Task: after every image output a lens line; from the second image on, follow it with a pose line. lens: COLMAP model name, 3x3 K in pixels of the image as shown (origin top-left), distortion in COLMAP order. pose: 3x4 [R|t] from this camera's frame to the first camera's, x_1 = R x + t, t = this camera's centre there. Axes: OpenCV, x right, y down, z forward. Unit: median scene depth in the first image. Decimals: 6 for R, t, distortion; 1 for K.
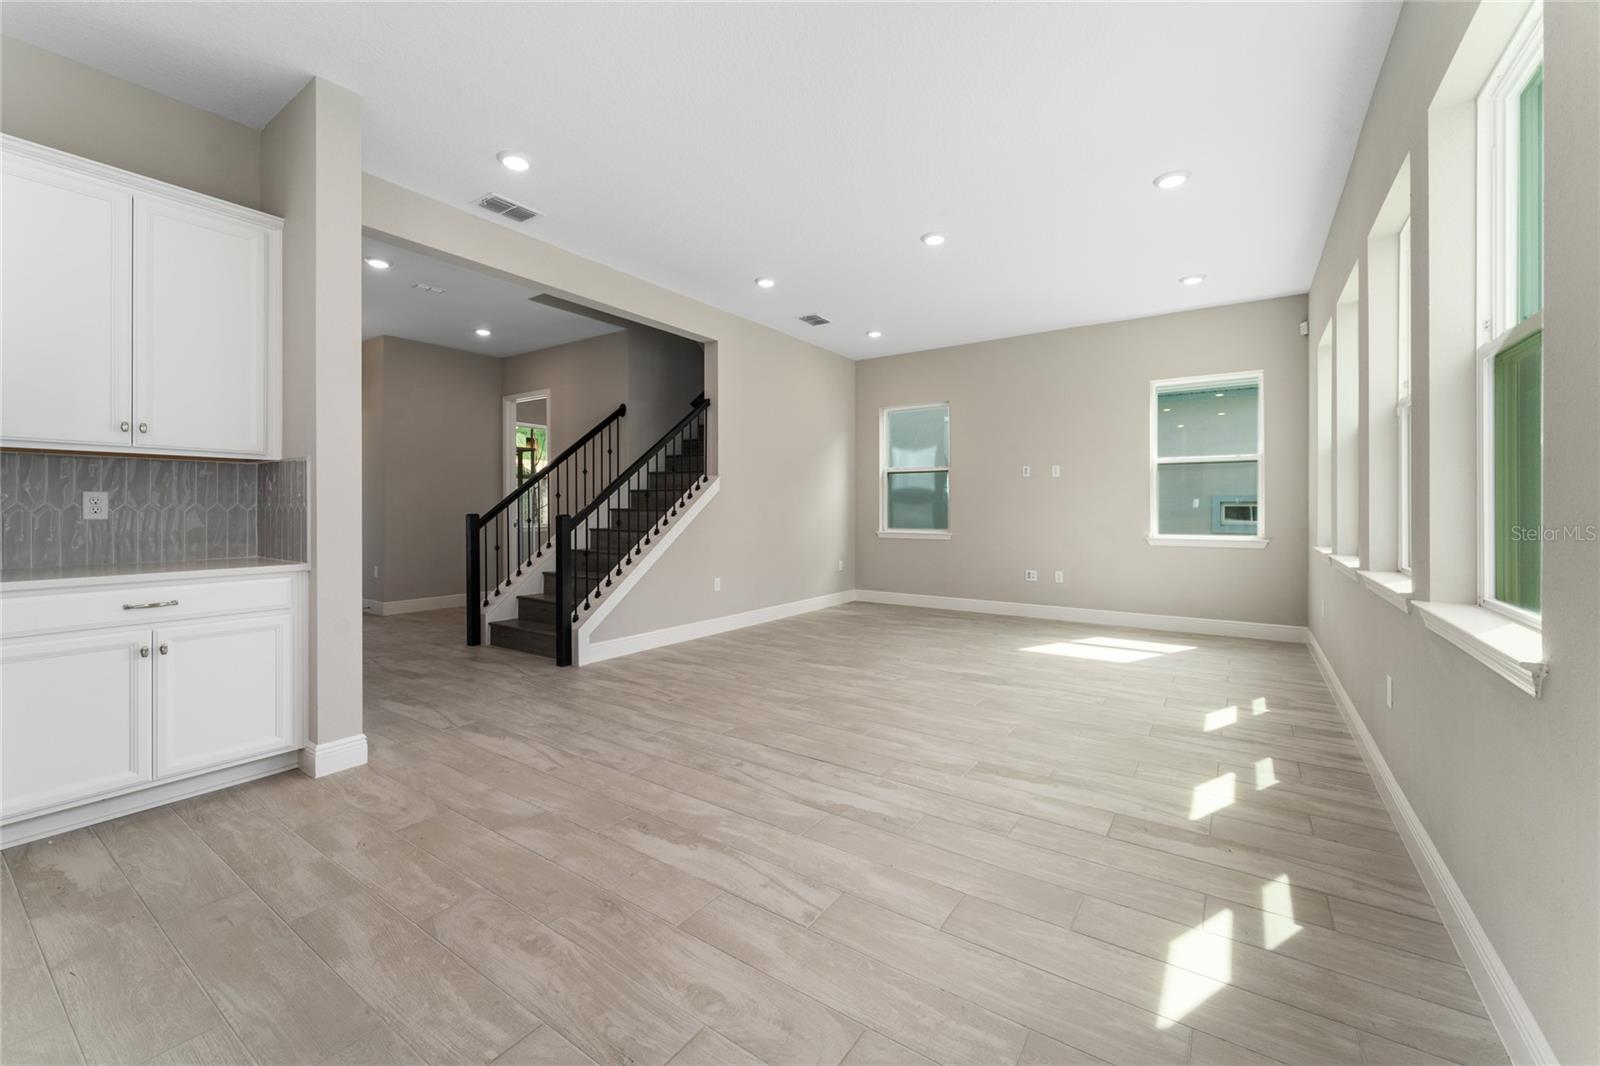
lens RADIAL K [[641.9, 0, 797.8], [0, 641.9, 508.5], [0, 0, 1]] dist [-0.000224, -0.000196]
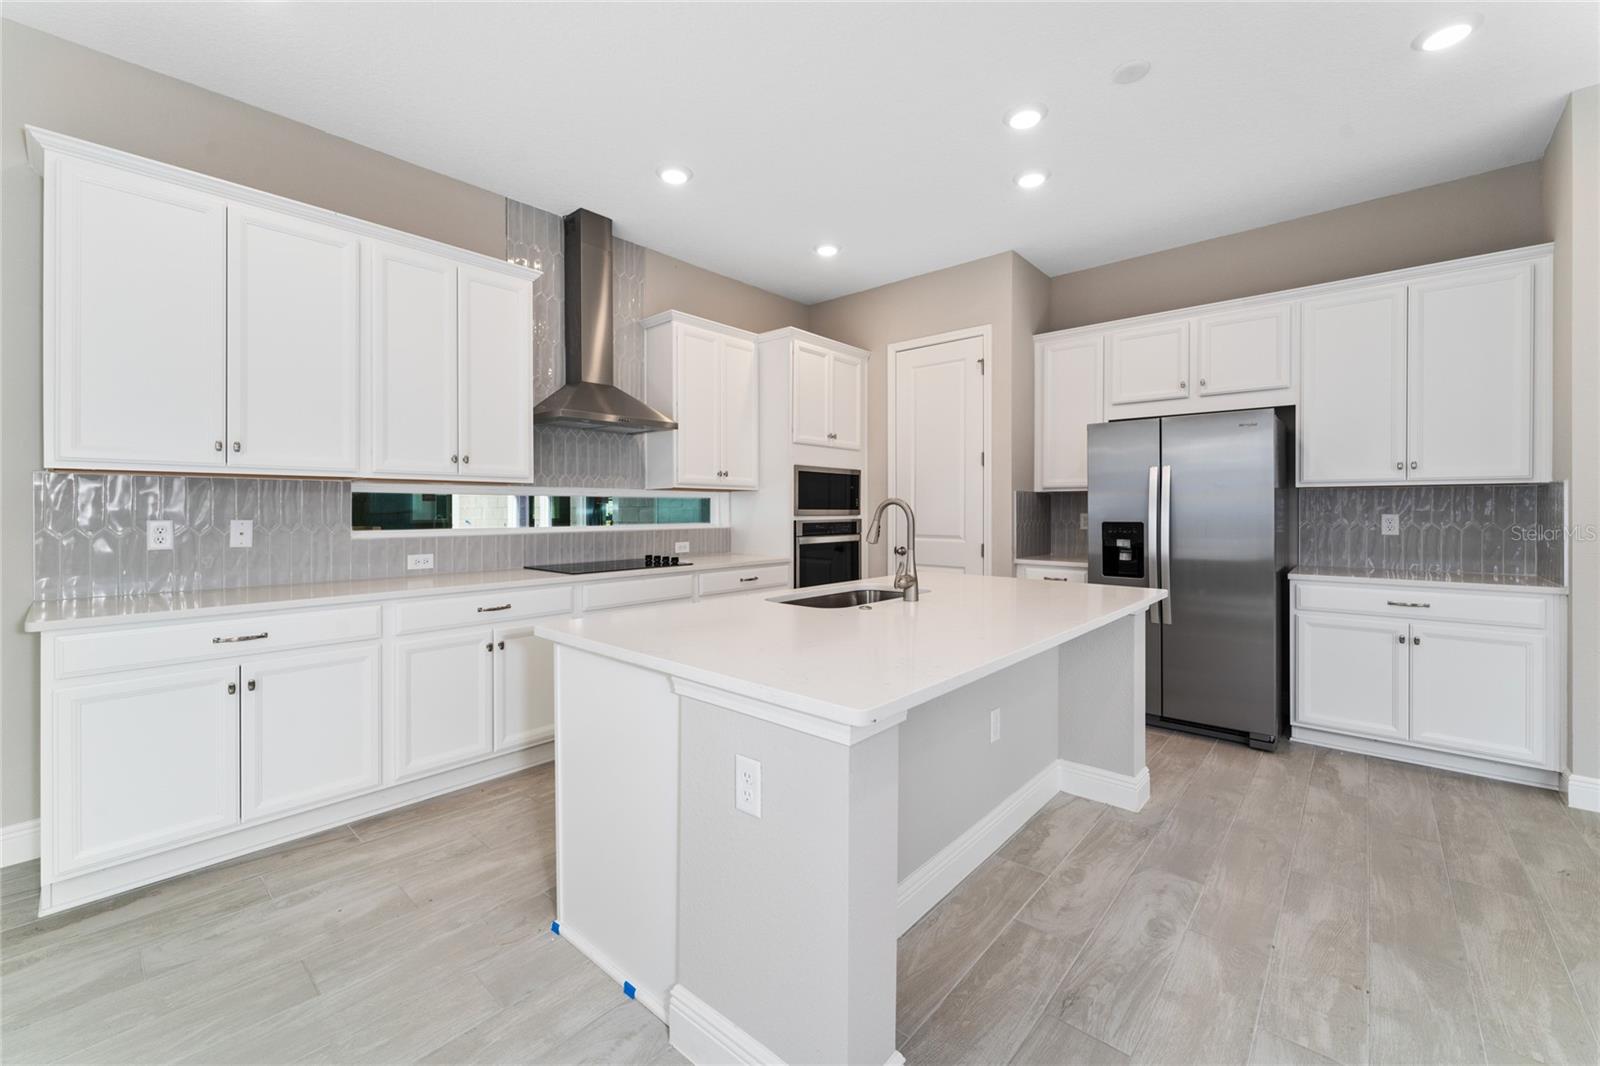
lens RADIAL K [[641.9, 0, 797.8], [0, 641.9, 508.5], [0, 0, 1]] dist [-0.000224, -0.000196]
pose [[-0.126809, -0.001824, -0.991926, 0.416813], [-0.000797, 0.999998, -0.001737, -0.038191], [0.991927, 0.000571, -0.126810, -0.054128]]
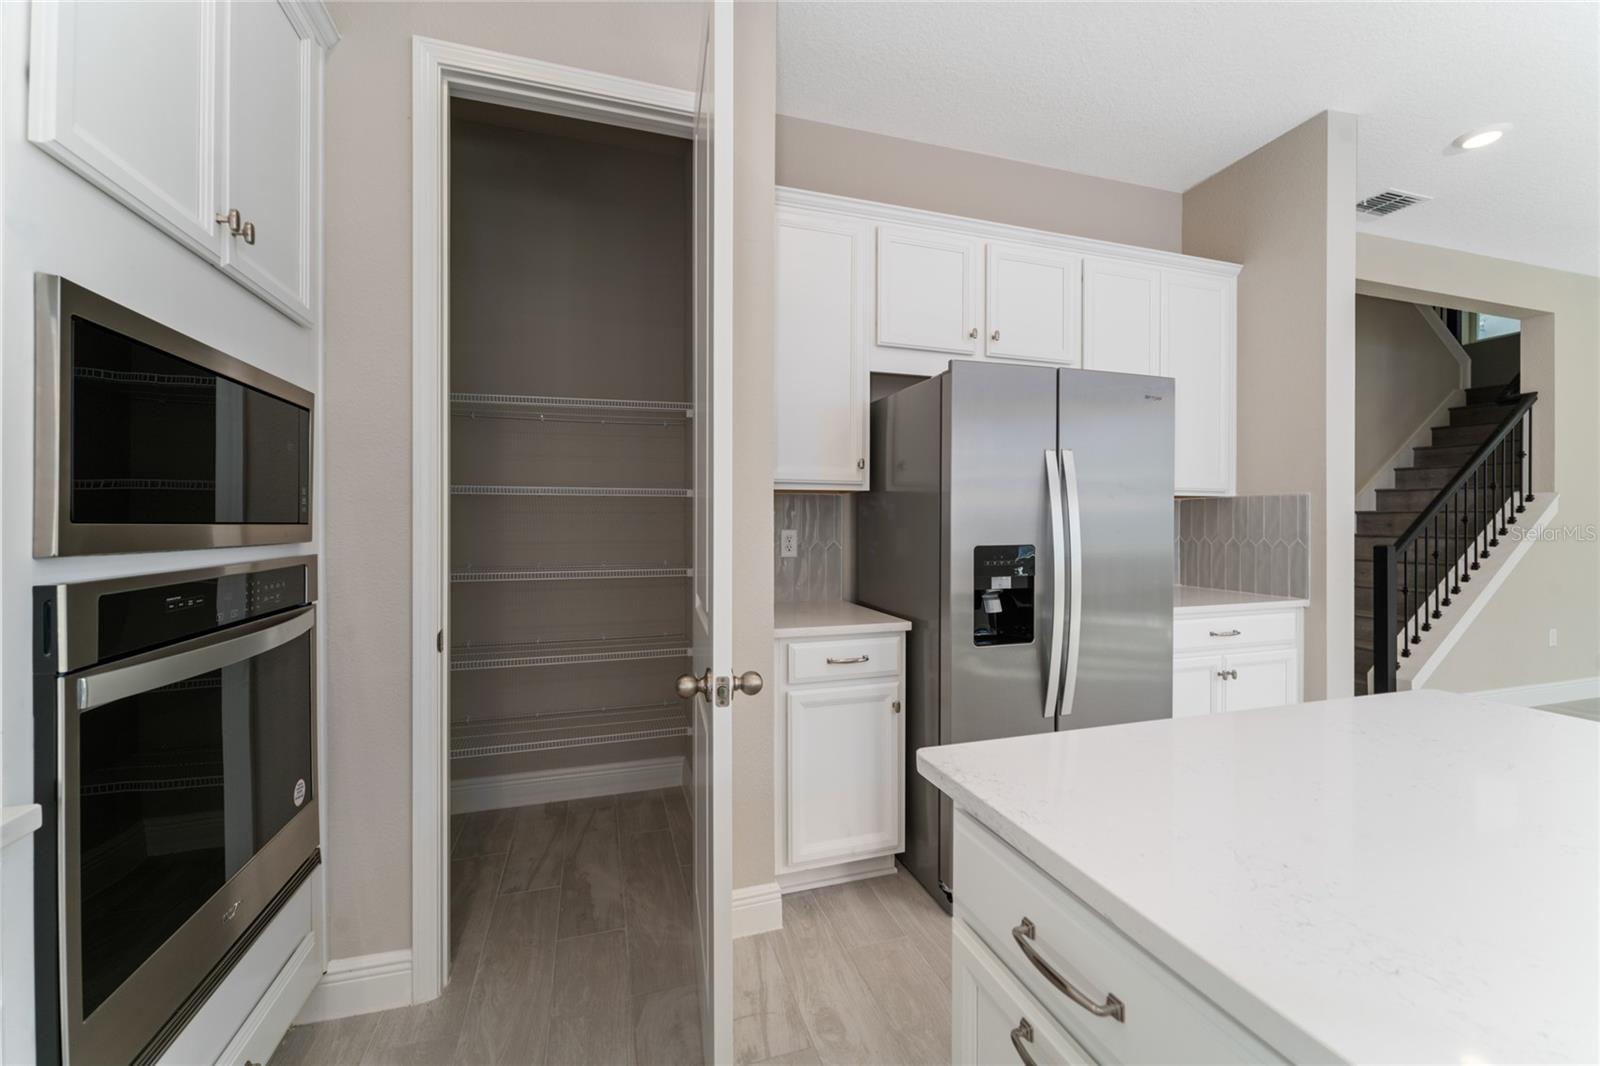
lens RADIAL K [[636.9, 0, 798.2], [0, 636.9, 519.7], [0, 0, 1]] dist [-0.000640, -0.000153]
pose [[0.786121, -0.010308, -0.617987, -0.876125], [0.003679, 0.999921, -0.011998, -0.033585], [0.618062, 0.007159, 0.786097, -0.310391]]
